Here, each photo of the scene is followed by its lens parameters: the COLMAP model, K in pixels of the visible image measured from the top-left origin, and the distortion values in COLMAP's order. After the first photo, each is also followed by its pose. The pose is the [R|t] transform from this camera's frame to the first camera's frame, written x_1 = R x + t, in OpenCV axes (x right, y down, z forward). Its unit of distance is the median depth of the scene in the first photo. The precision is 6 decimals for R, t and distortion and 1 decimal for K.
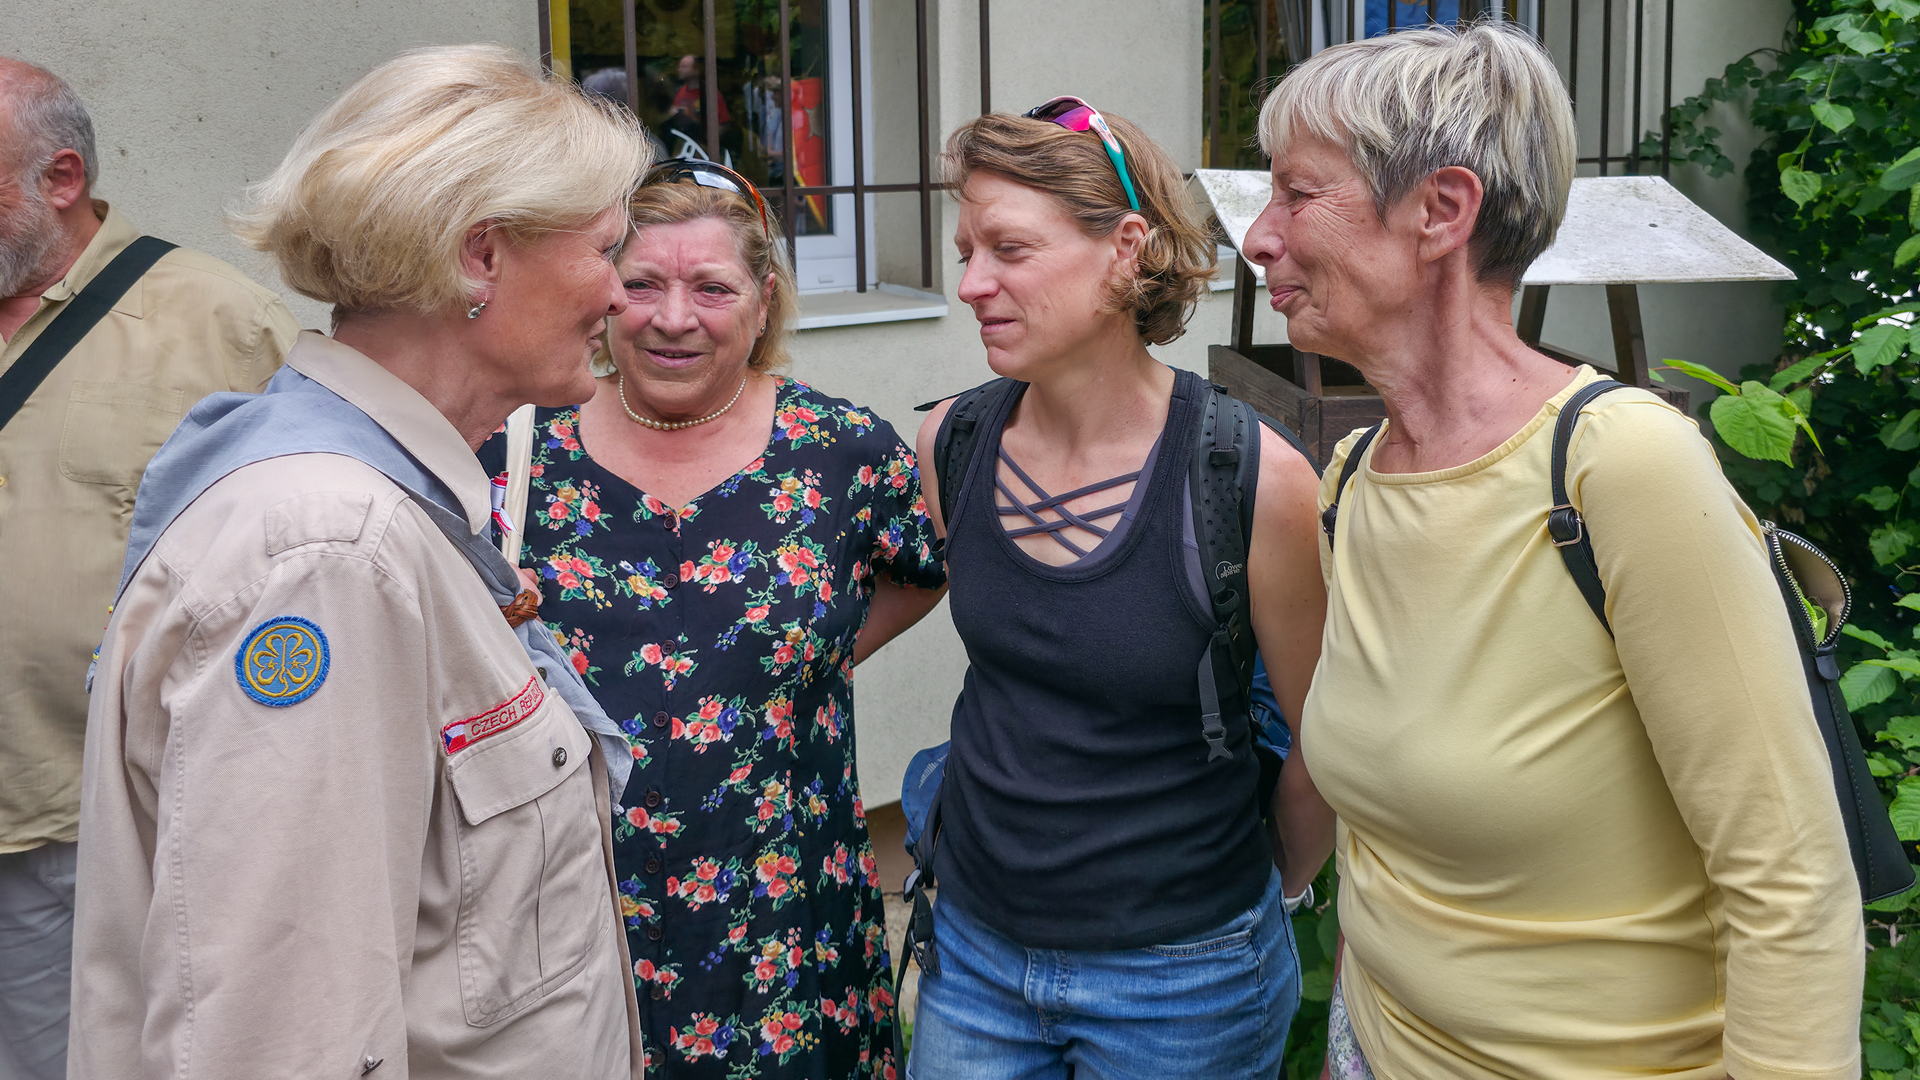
lens RADIAL K [[1474.0, 0, 960.0], [0, 1474.0, 540.0], [0, 0, 1]] dist [-0.041293, -0.001740]
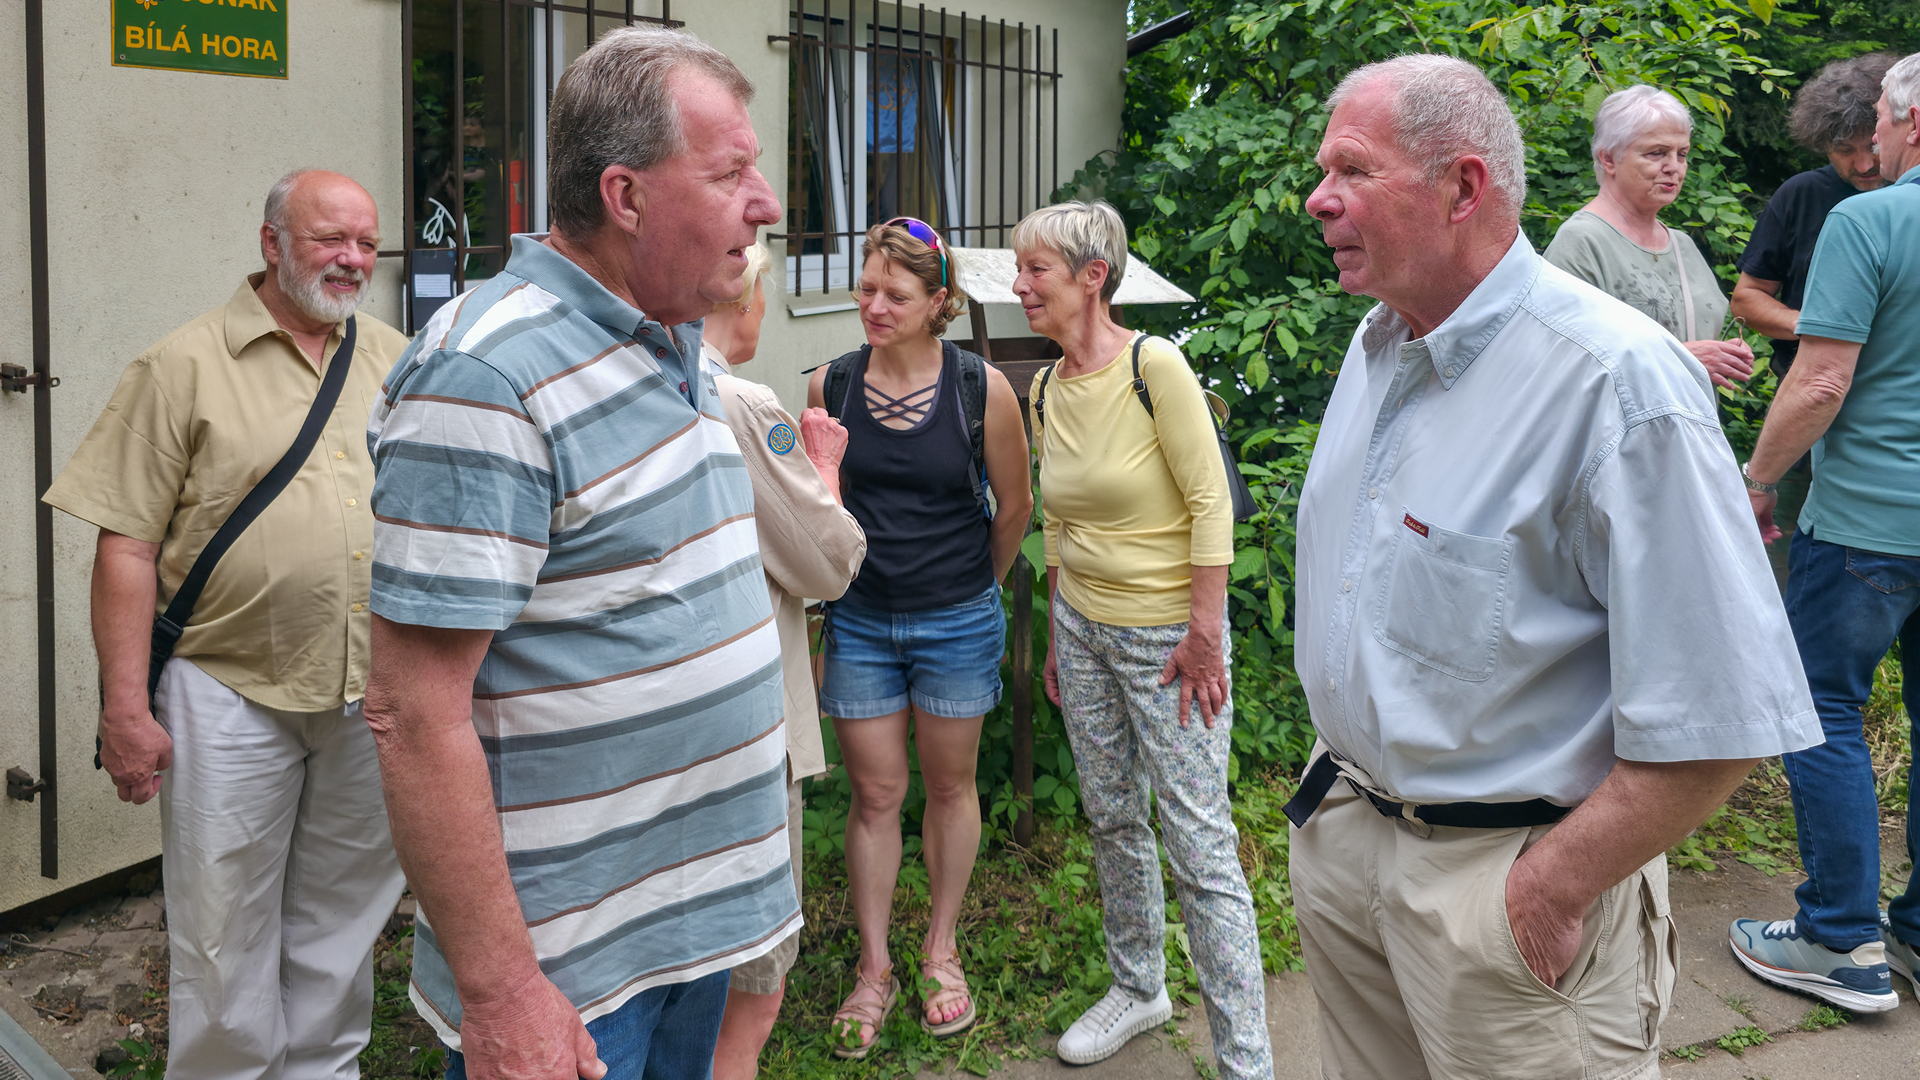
lens RADIAL K [[1474.0, 0, 960.0], [0, 1474.0, 540.0], [0, 0, 1]] dist [-0.041293, -0.001740]
pose [[0.909760, -0.054999, 0.411476, -0.760947], [0.063043, 0.997993, -0.005993, 0.196459], [-0.410320, 0.031393, 0.911401, -1.010601]]
